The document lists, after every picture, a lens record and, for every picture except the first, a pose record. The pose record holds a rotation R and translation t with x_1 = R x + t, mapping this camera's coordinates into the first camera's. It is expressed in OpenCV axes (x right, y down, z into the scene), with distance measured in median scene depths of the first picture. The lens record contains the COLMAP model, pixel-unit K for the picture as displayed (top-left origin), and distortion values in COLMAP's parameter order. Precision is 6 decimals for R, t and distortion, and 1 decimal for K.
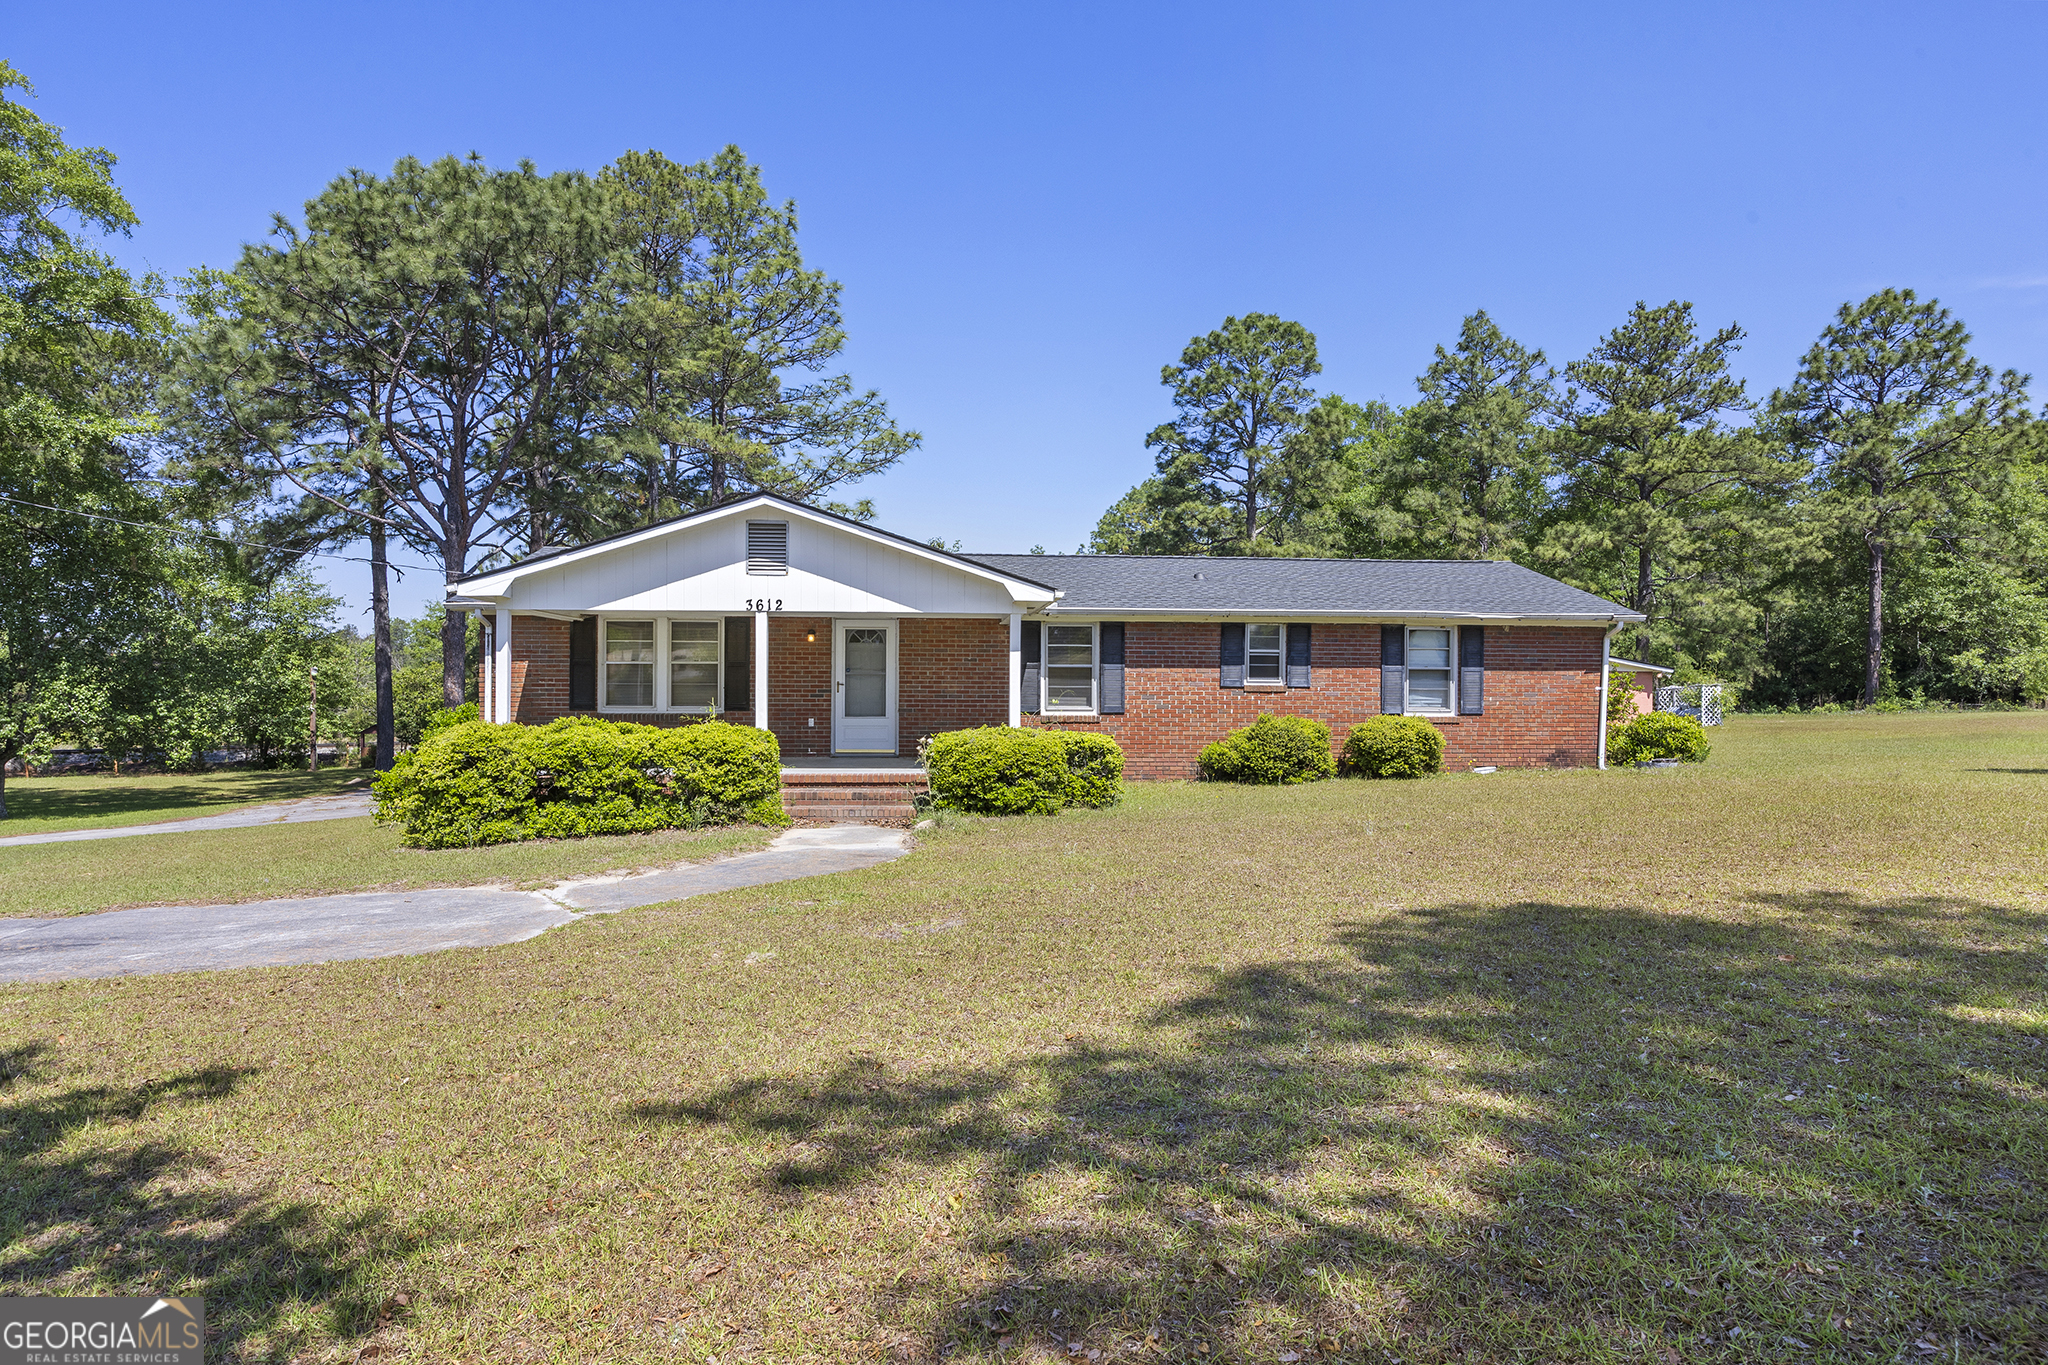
lens RADIAL K [[1155.1, 0, 1024.0], [0, 1155.1, 682.5], [0, 0, 1]] dist [-0.003886, -0.001305]
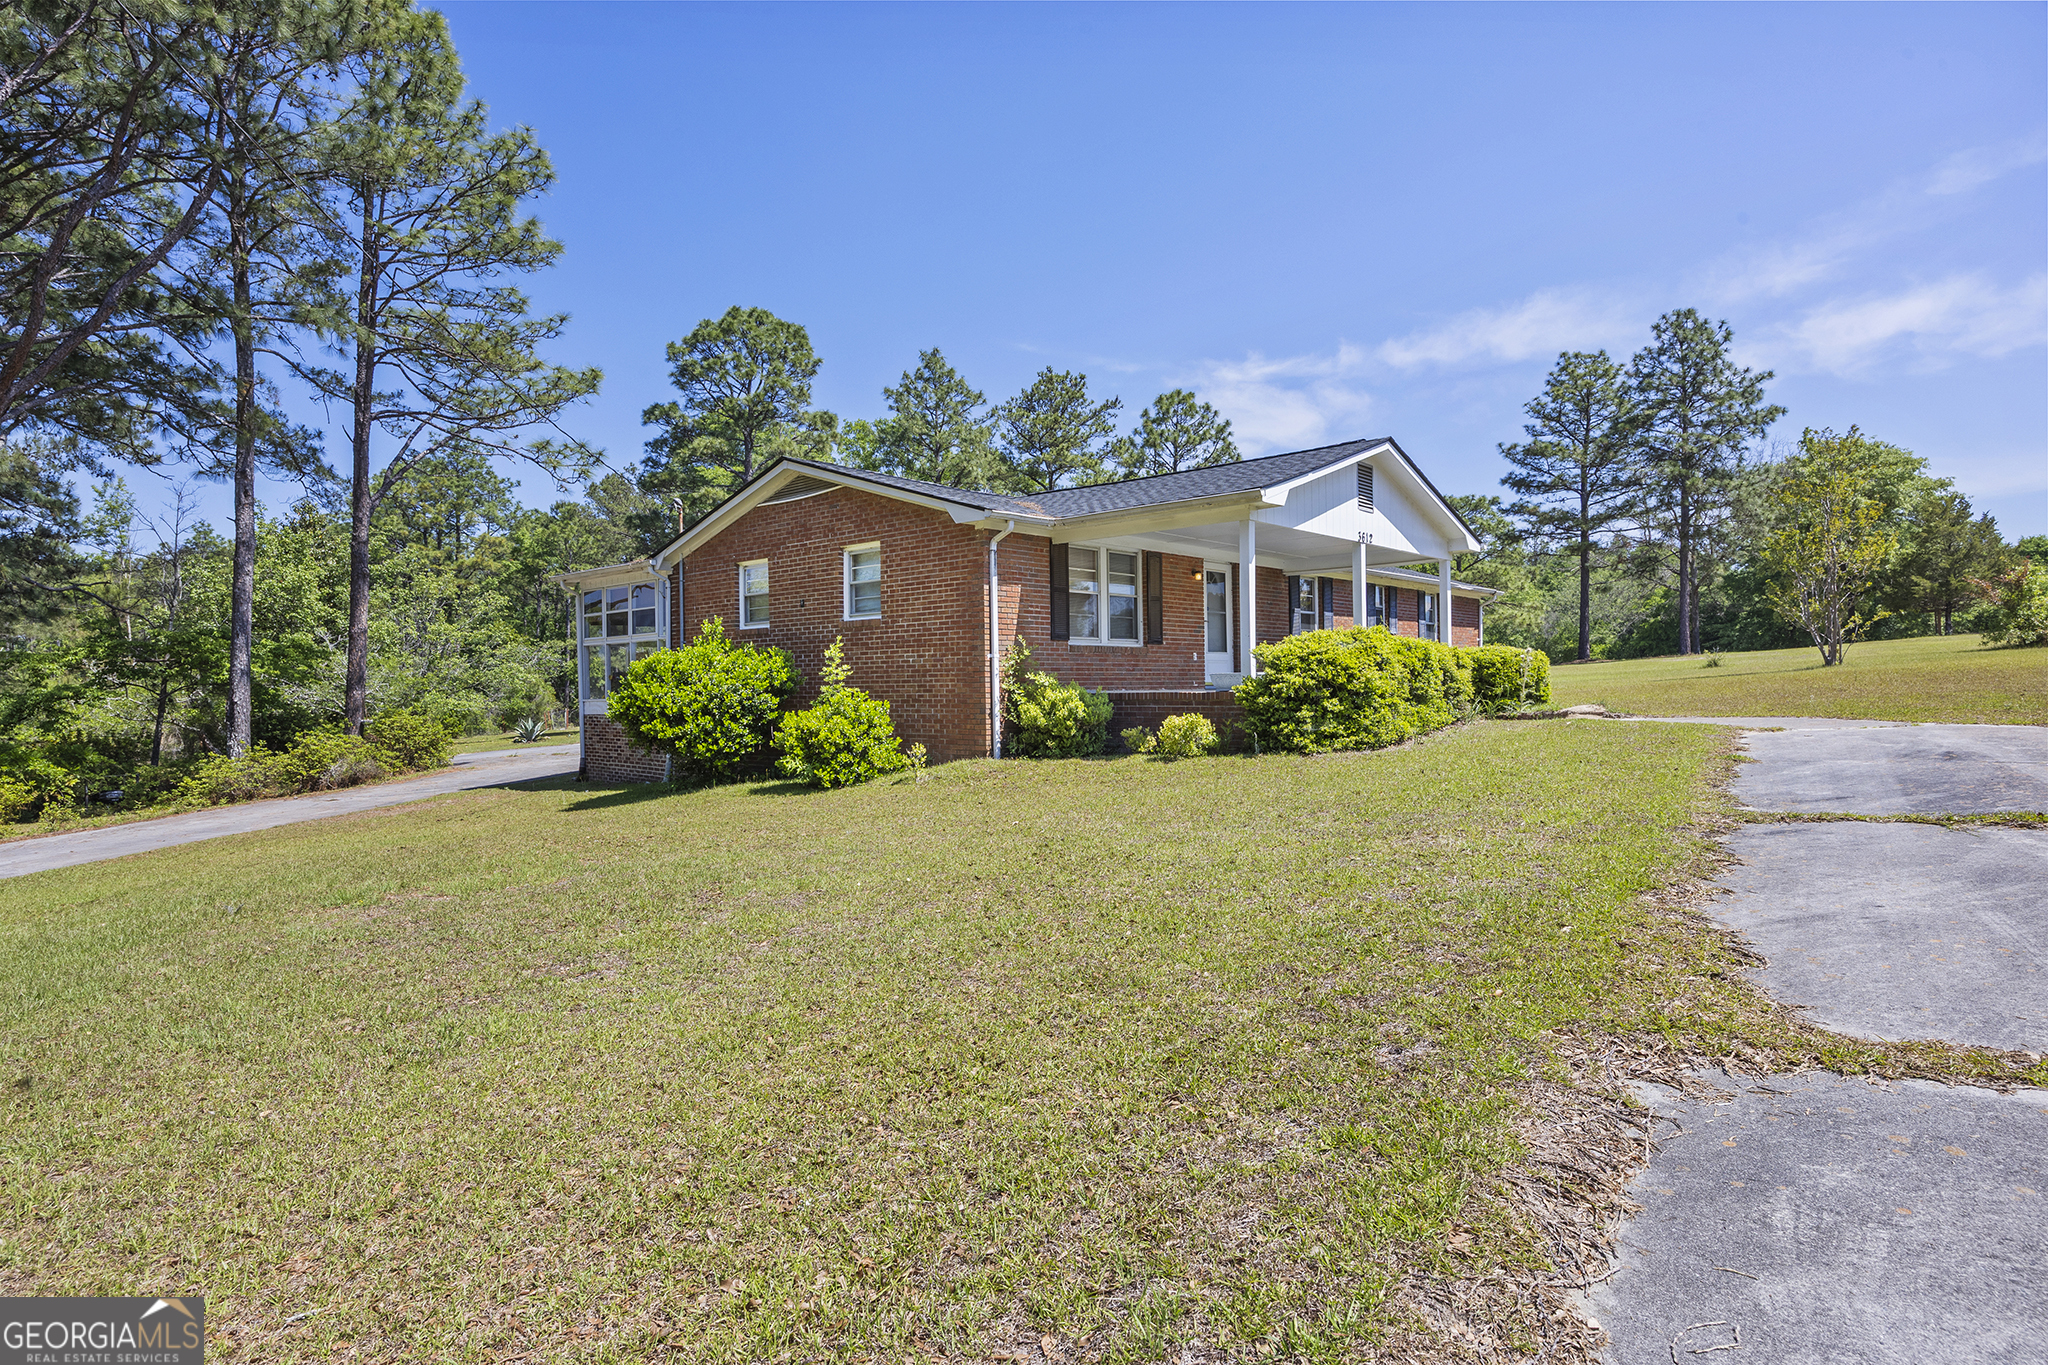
lens RADIAL K [[1155.1, 0, 1024.0], [0, 1155.1, 682.5], [0, 0, 1]] dist [-0.003886, -0.001305]
pose [[0.724314, -0.009038, 0.689411, -1.242903], [0.019191, 0.999791, -0.007055, 0.075765], [-0.689203, 0.018340, 0.724336, 0.411586]]
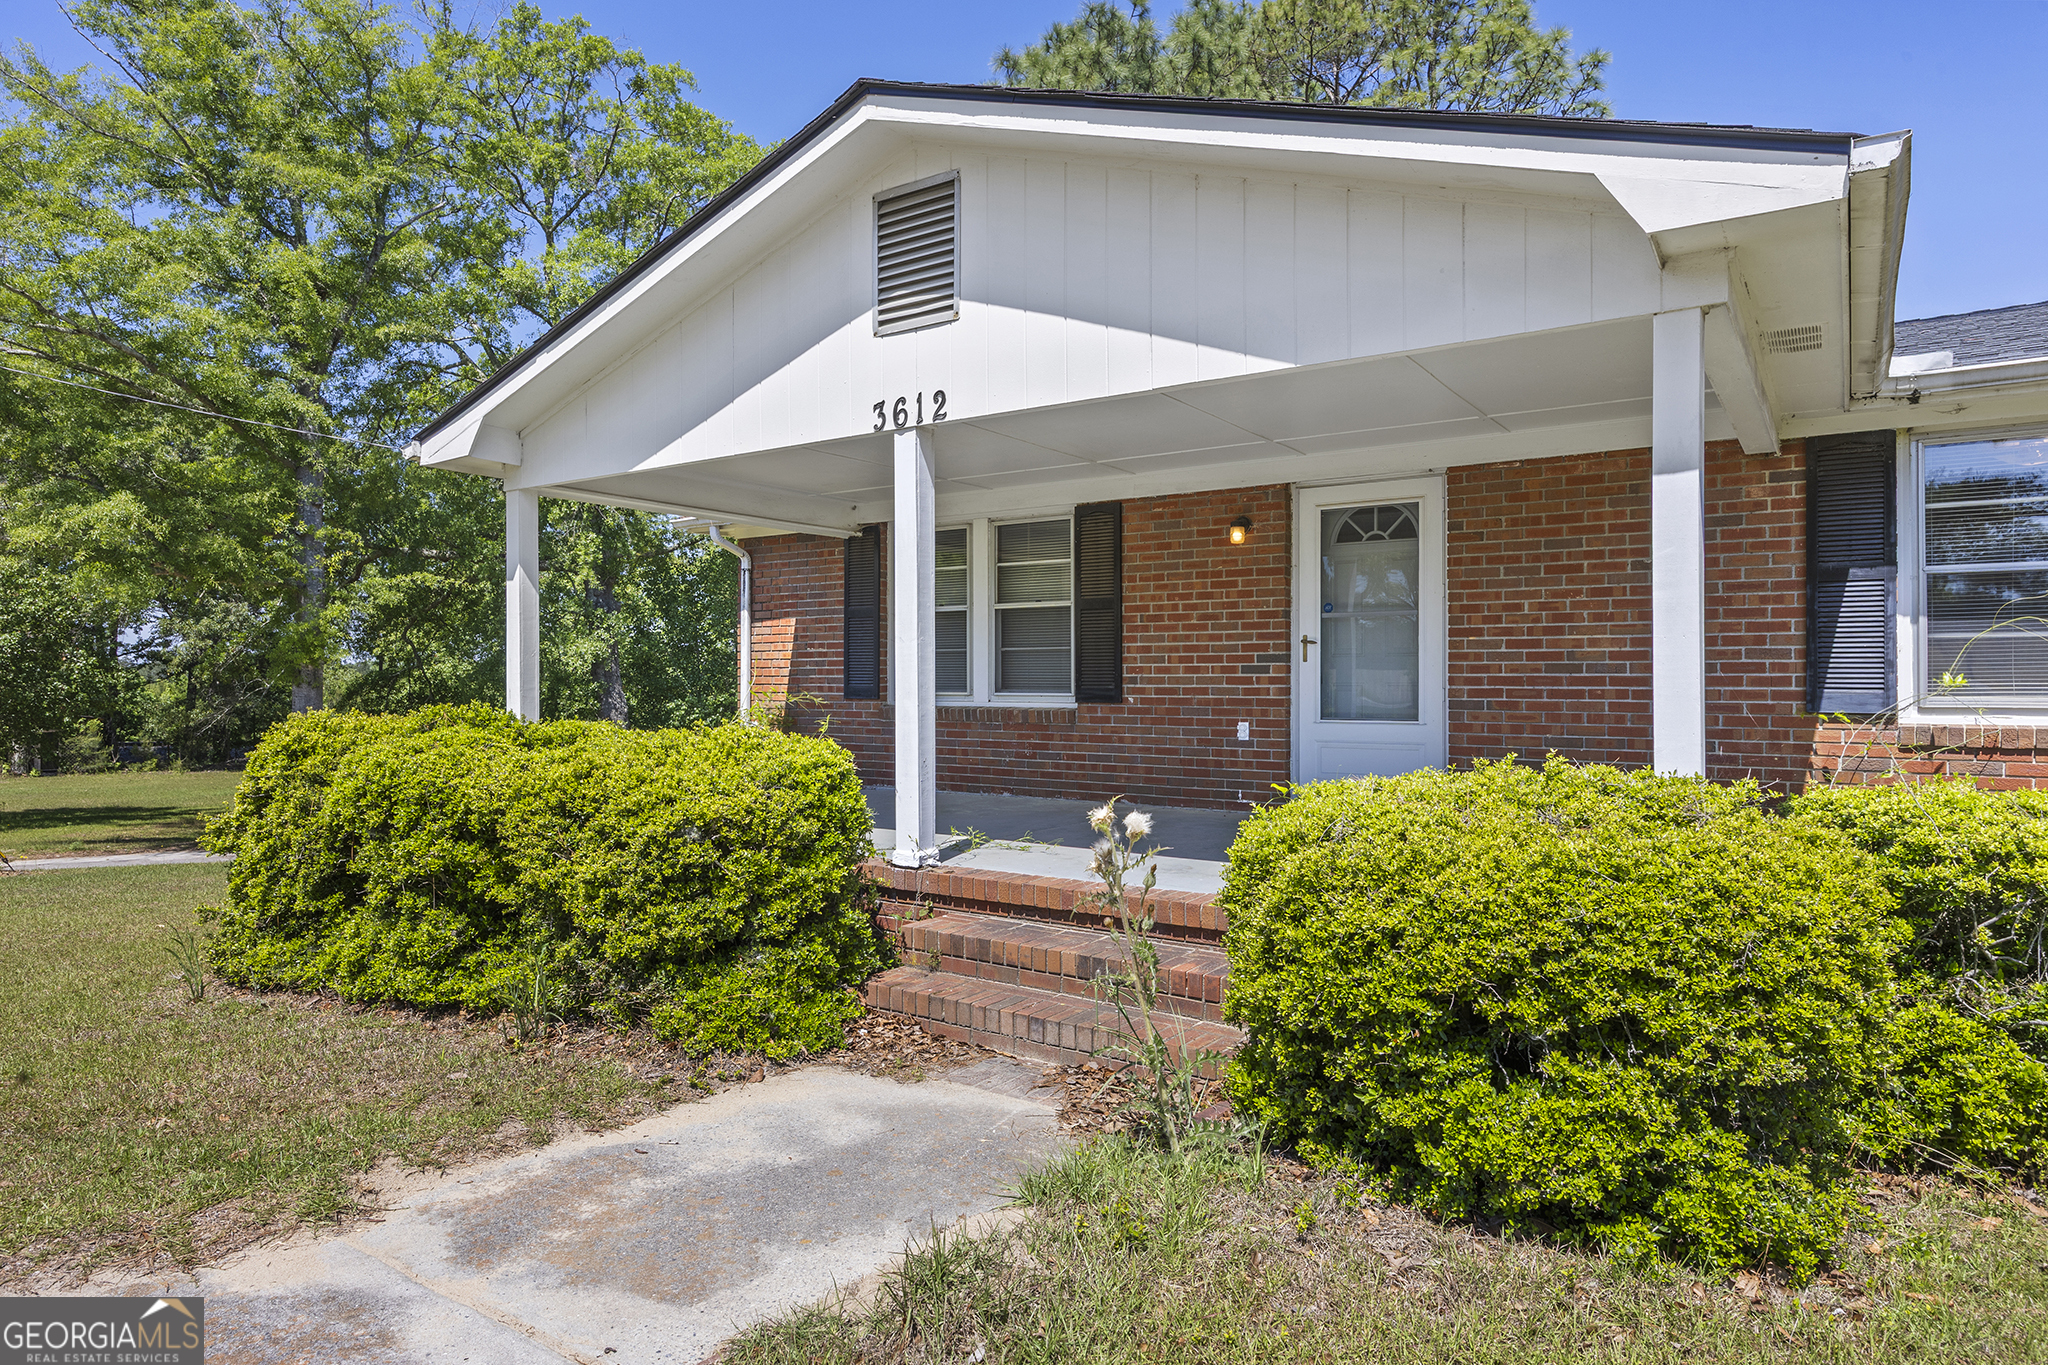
lens RADIAL K [[1206.4, 0, 1024.0], [0, 1206.4, 682.5], [0, 0, 1]] dist [-0.016434, 0.000697]
pose [[0.774331, -0.002966, -0.632774, 0.048007], [0.001391, 0.999995, -0.002985, 0.021240], [0.632780, 0.001431, 0.774331, 0.719143]]
